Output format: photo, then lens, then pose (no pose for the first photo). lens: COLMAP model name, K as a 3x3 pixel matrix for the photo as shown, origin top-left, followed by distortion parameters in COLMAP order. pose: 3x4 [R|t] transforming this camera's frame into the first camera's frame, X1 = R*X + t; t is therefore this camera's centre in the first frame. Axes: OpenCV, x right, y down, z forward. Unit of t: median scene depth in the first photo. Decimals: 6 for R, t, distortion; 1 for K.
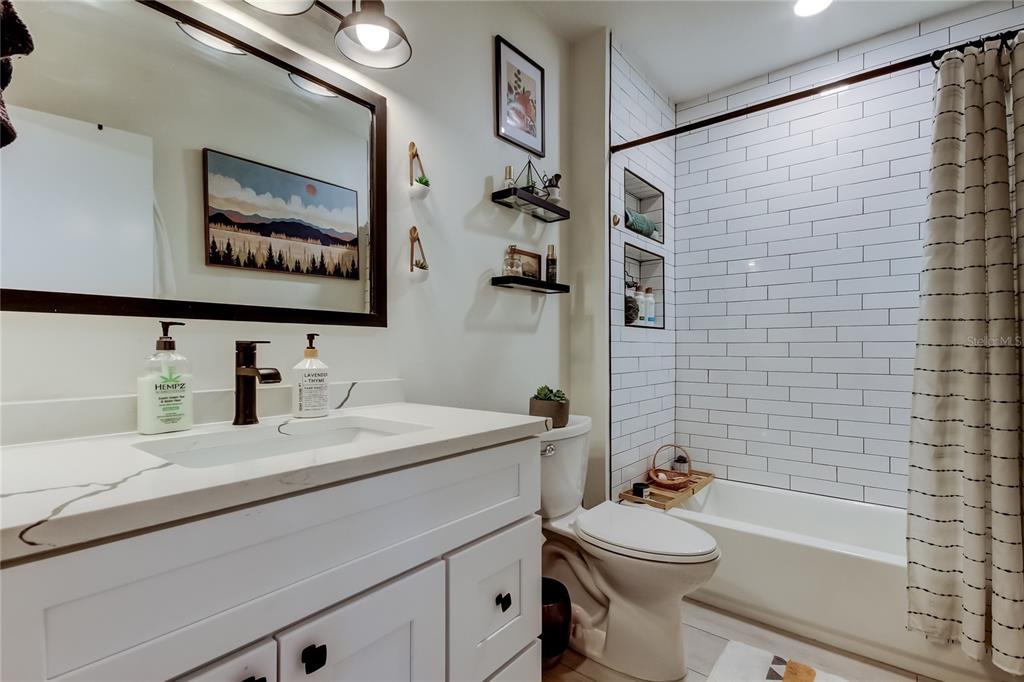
lens RADIAL K [[474.3, 0, 514.6], [0, 474.3, 350.6], [0, 0, 1]] dist [0.016986, -0.001003]
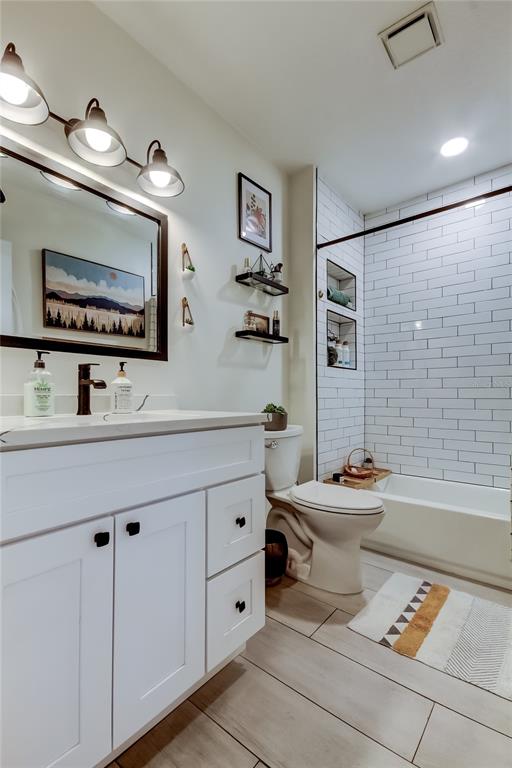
lens RADIAL K [[355.8, 0, 247.5], [0, 355.8, 389.6], [0, 0, 1]] dist [0.016986, -0.001003]
pose [[0.999725, -0.001017, -0.023431, 0.013801], [0.000535, 0.999788, -0.020600, 0.046935], [0.023447, 0.020582, 0.999513, -0.110250]]
